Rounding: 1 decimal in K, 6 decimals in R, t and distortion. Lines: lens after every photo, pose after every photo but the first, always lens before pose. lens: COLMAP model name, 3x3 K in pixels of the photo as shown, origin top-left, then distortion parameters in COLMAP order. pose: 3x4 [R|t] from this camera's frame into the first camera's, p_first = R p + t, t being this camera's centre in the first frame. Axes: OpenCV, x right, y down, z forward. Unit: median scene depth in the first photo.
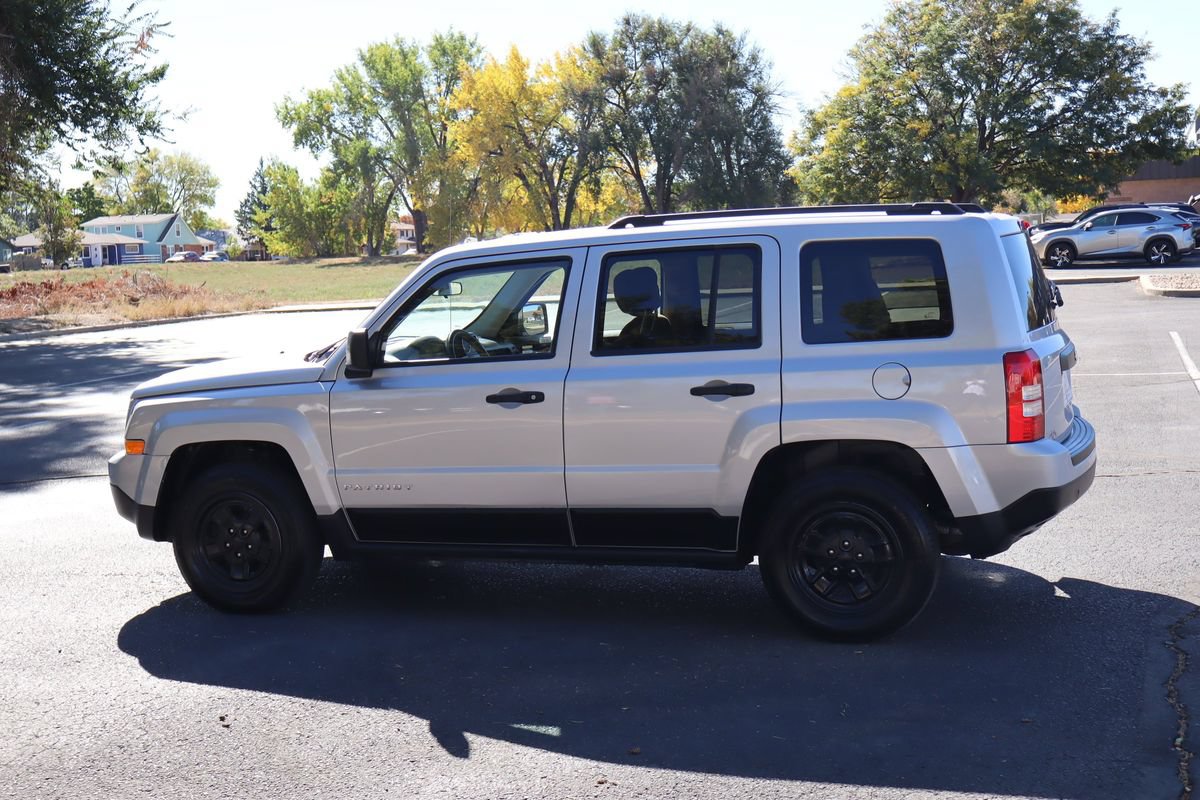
lens RADIAL K [[1468.5, 0, 618.8], [0, 1468.5, 398.8], [0, 0, 1]] dist [-0.000448, 0.009881]
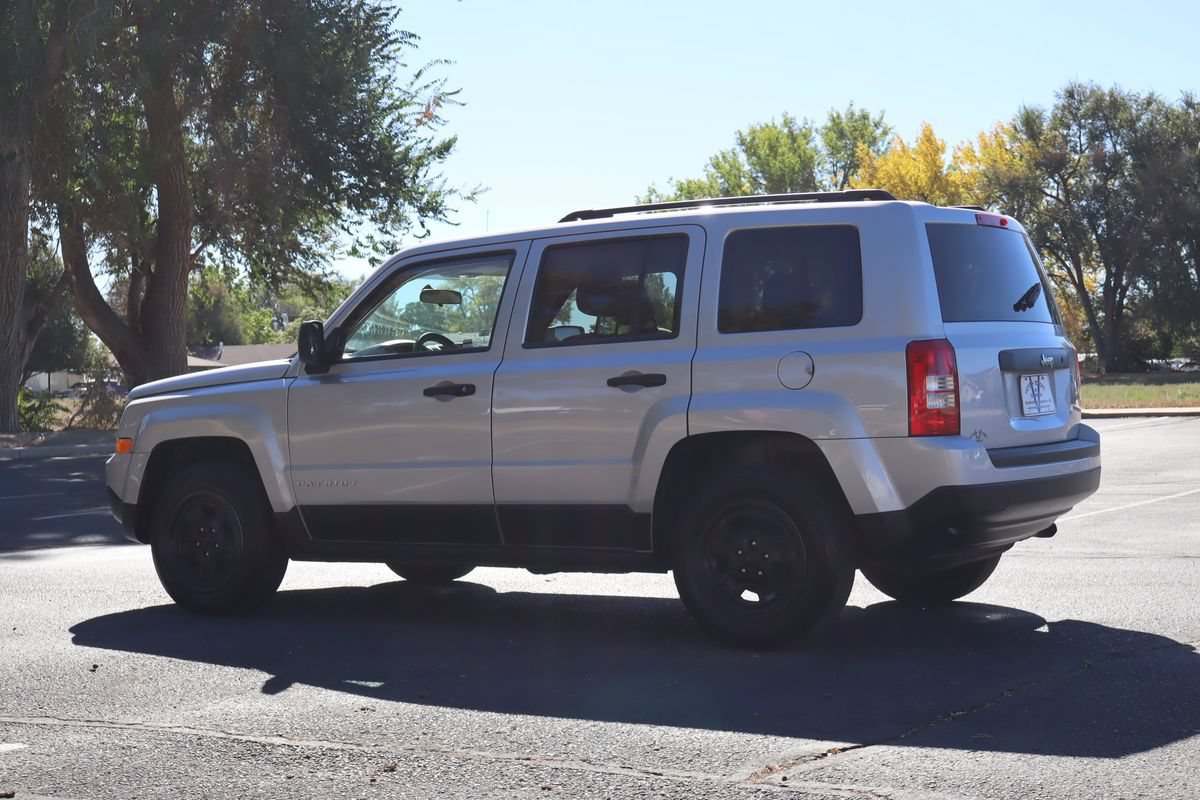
lens RADIAL K [[1829.5, 0, 653.8], [0, 1829.5, 402.1], [0, 0, 1]] dist [0.003377, 0.029814]
pose [[0.976743, 0.021598, -0.213323, 0.291044], [-0.039921, 0.995836, -0.081960, 0.091355], [0.210664, 0.088570, 0.973538, -0.144820]]
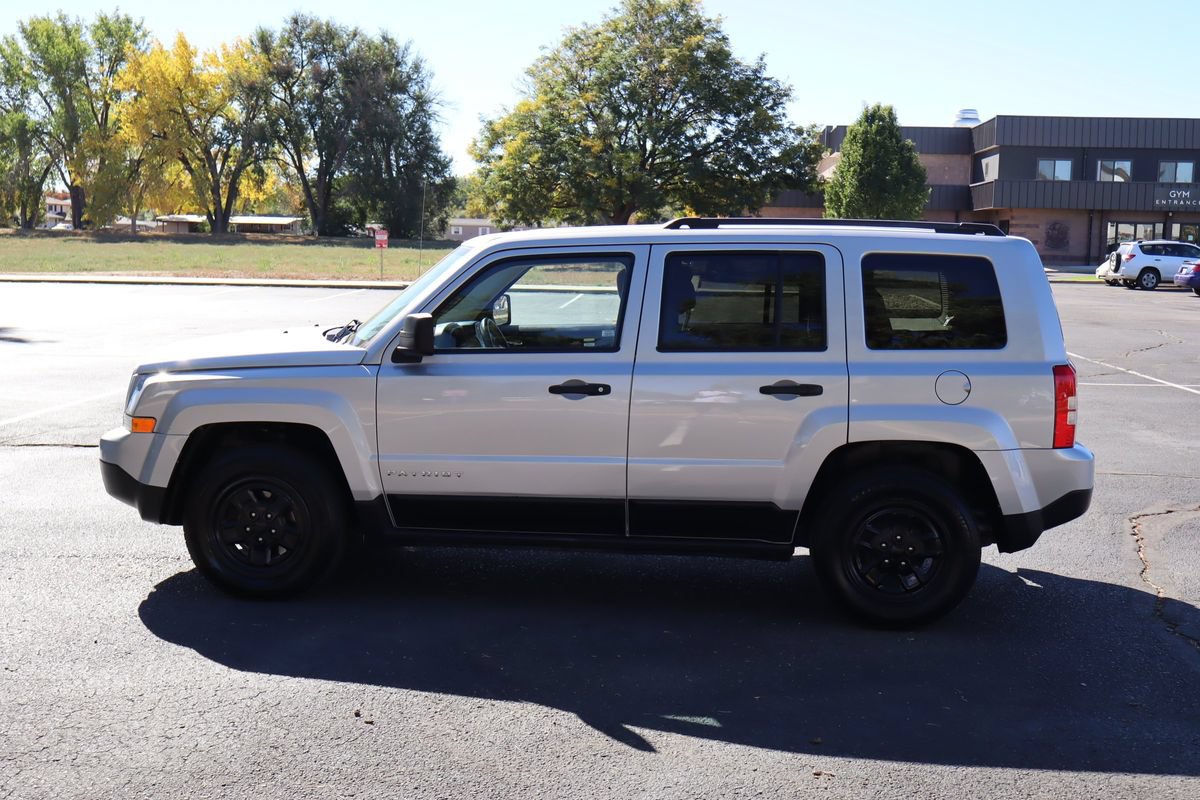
lens RADIAL K [[1360.3, 0, 600.0], [0, 1360.3, 400.0], [0, 0, 1]] dist [0.005635, -0.009752]
pose [[0.971739, 0.035314, 0.233401, -0.248185], [-0.037663, 0.999275, 0.005614, 0.000818], [-0.233033, -0.014246, 0.972364, 0.074838]]
